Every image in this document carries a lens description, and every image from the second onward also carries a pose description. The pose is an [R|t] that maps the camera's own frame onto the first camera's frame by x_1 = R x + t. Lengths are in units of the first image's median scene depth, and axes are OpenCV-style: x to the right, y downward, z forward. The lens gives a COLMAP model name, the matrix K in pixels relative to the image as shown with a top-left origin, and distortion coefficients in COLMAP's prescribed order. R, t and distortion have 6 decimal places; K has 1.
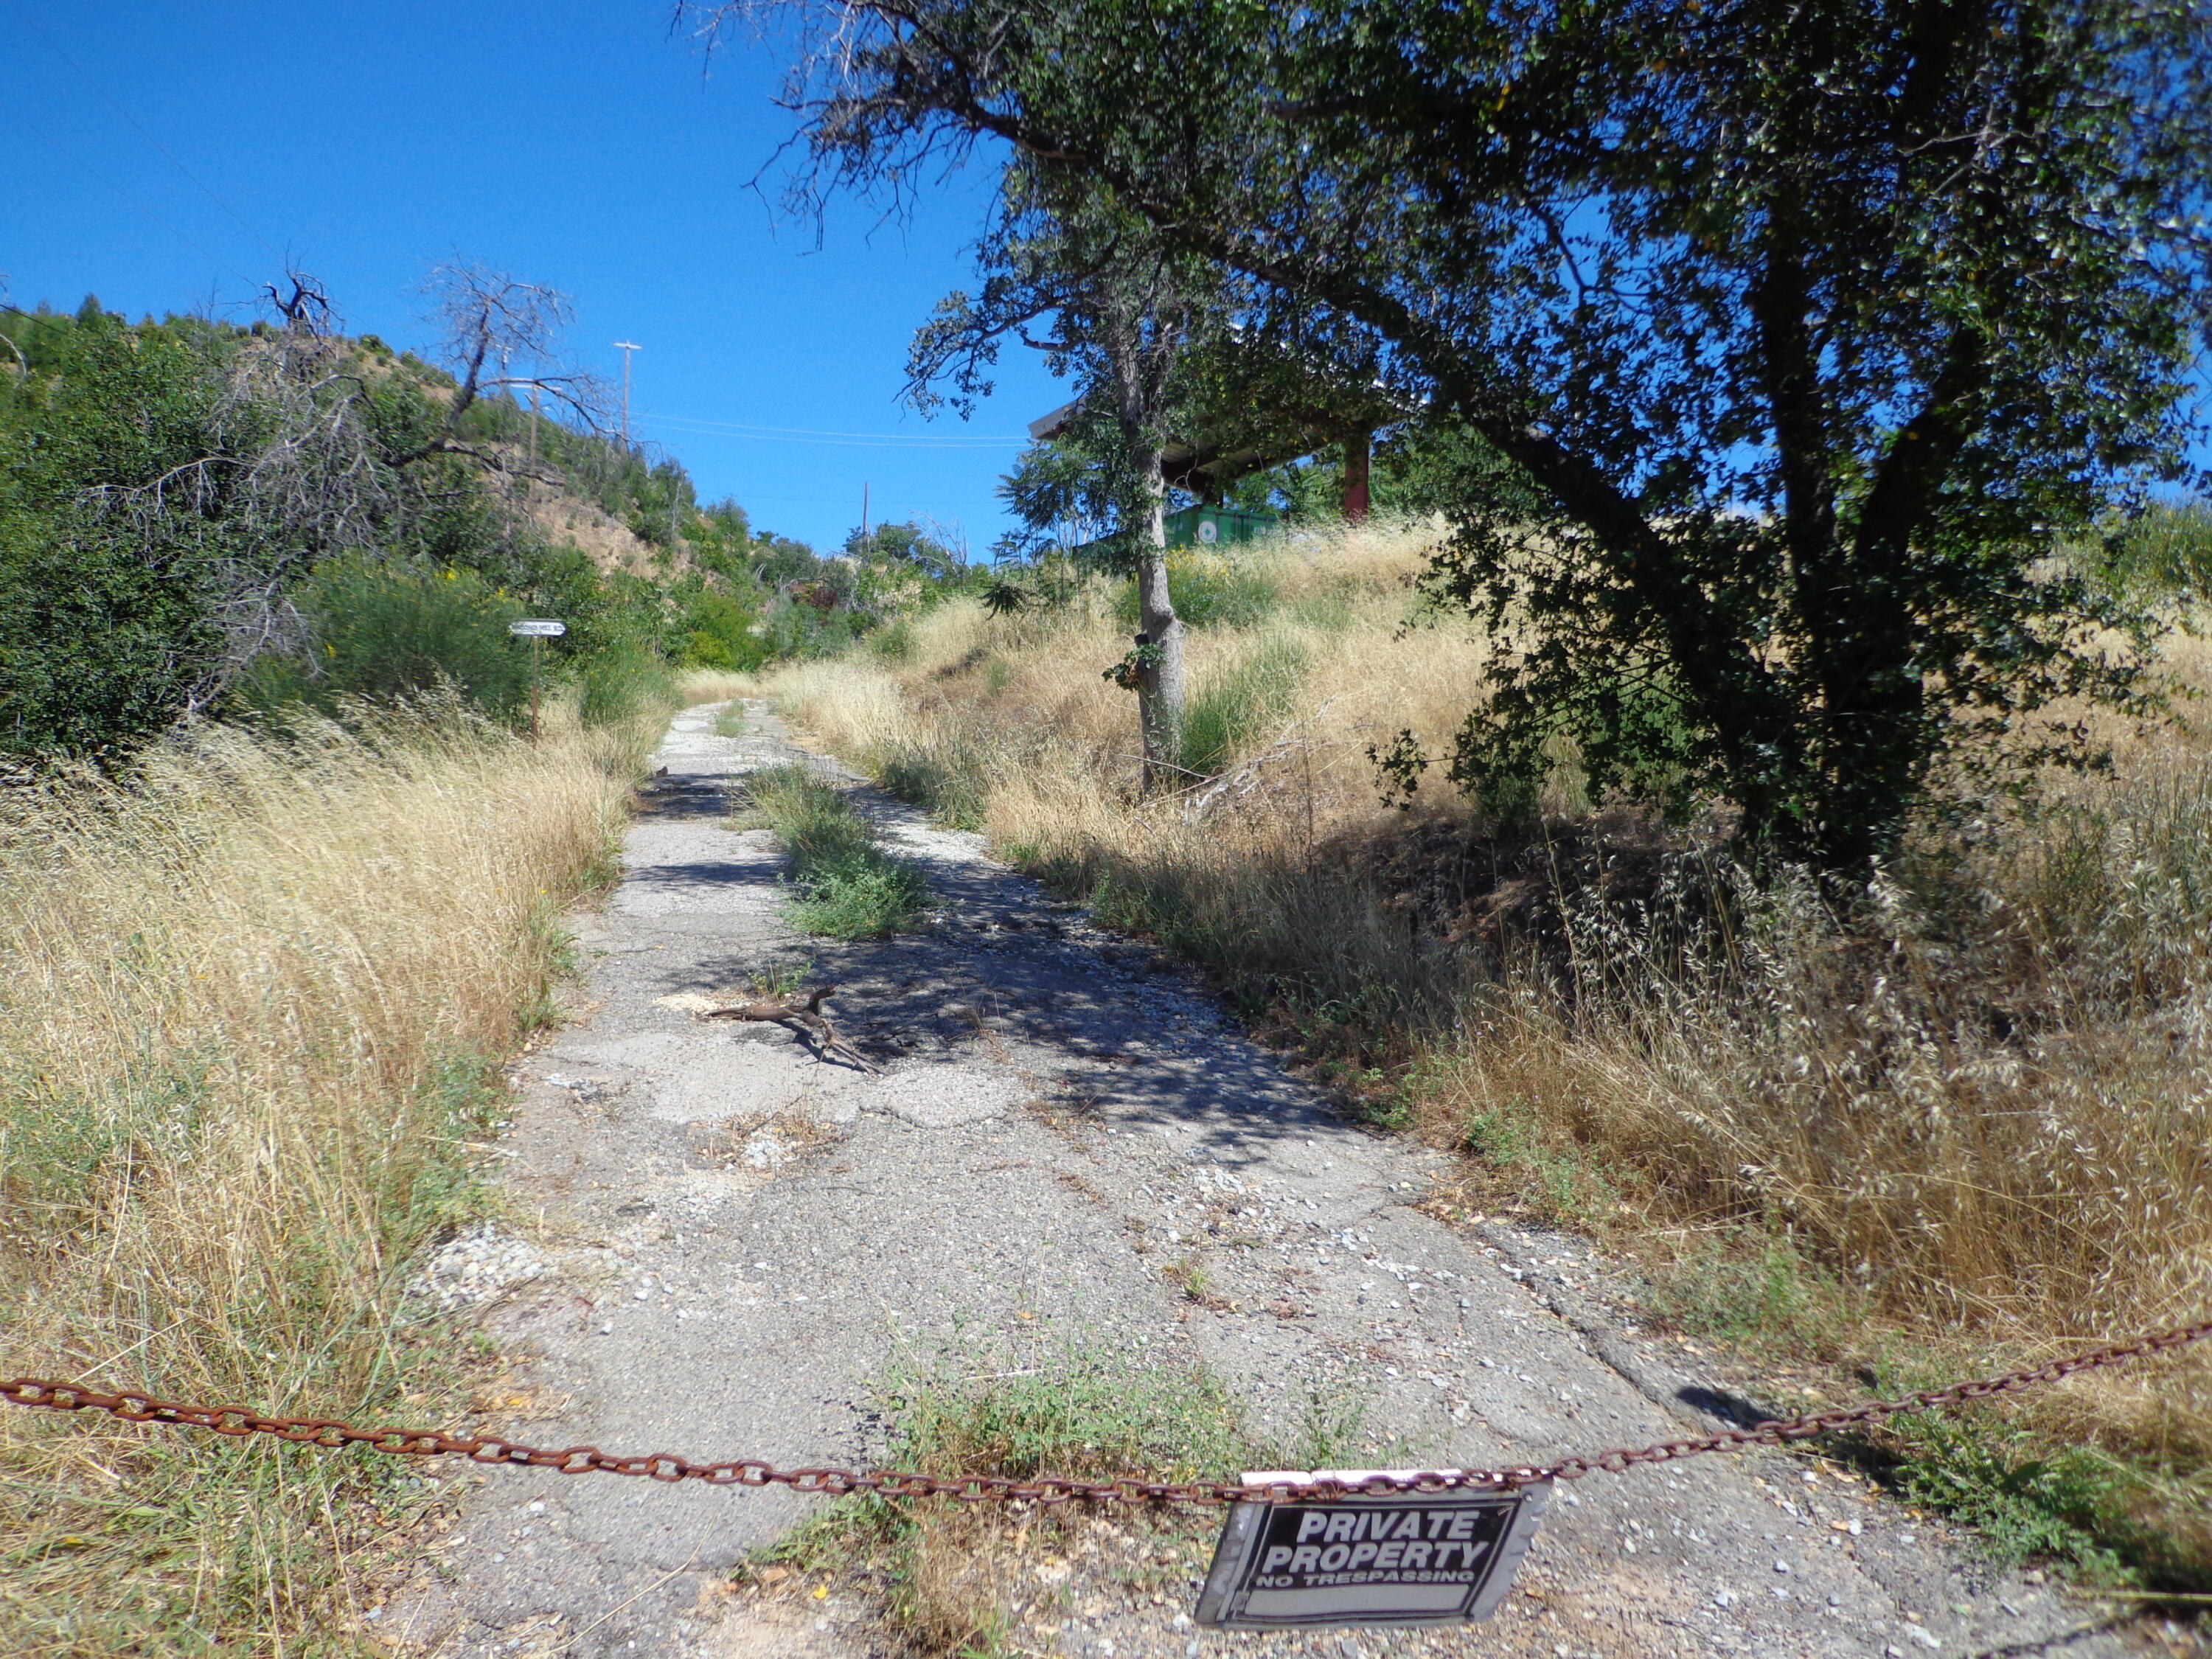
lens RADIAL K [[1623.0, 0, 1099.0], [0, 1623.0, 817.0], [0, 0, 1]] dist [-0.008062, 0.014018]
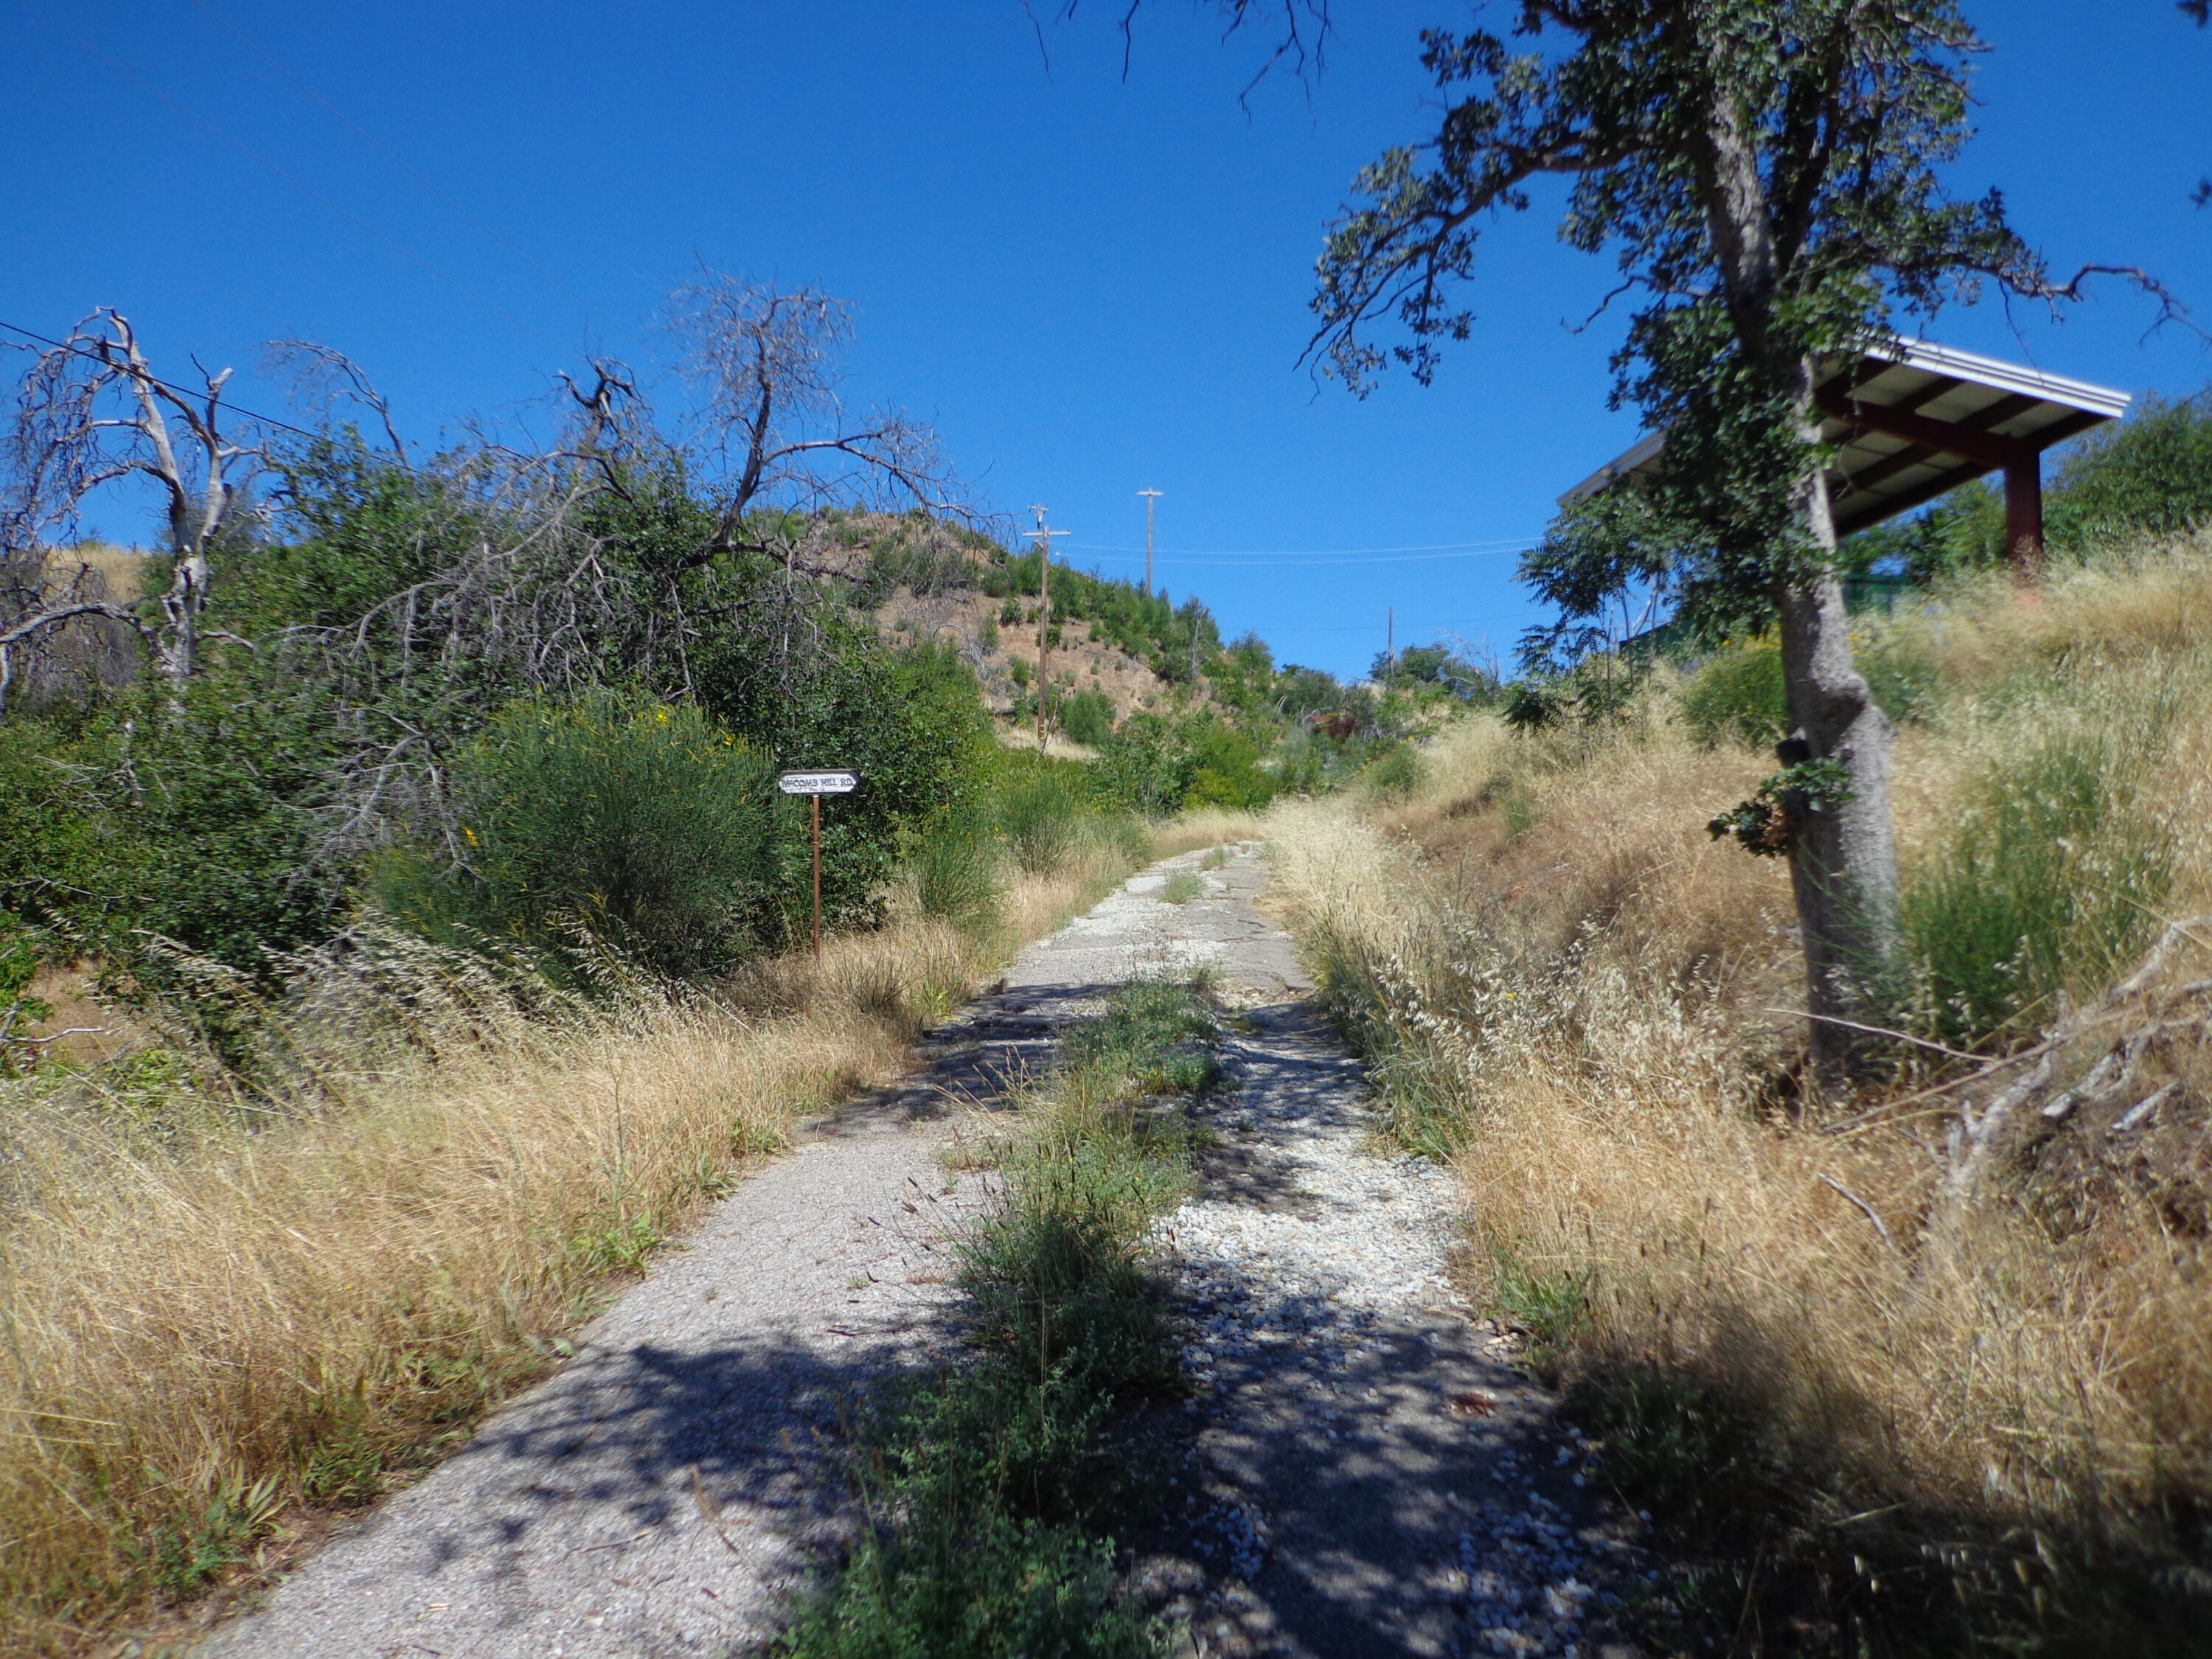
lens RADIAL K [[1640.6, 0, 1106.0], [0, 1640.6, 829.5], [0, 0, 1]] dist [-0.044191, 0.001642]
pose [[0.947809, -0.040881, -0.316208, -0.010236], [0.018036, 0.997032, -0.074841, -0.036953], [0.318329, 0.065232, 0.945733, 0.330217]]
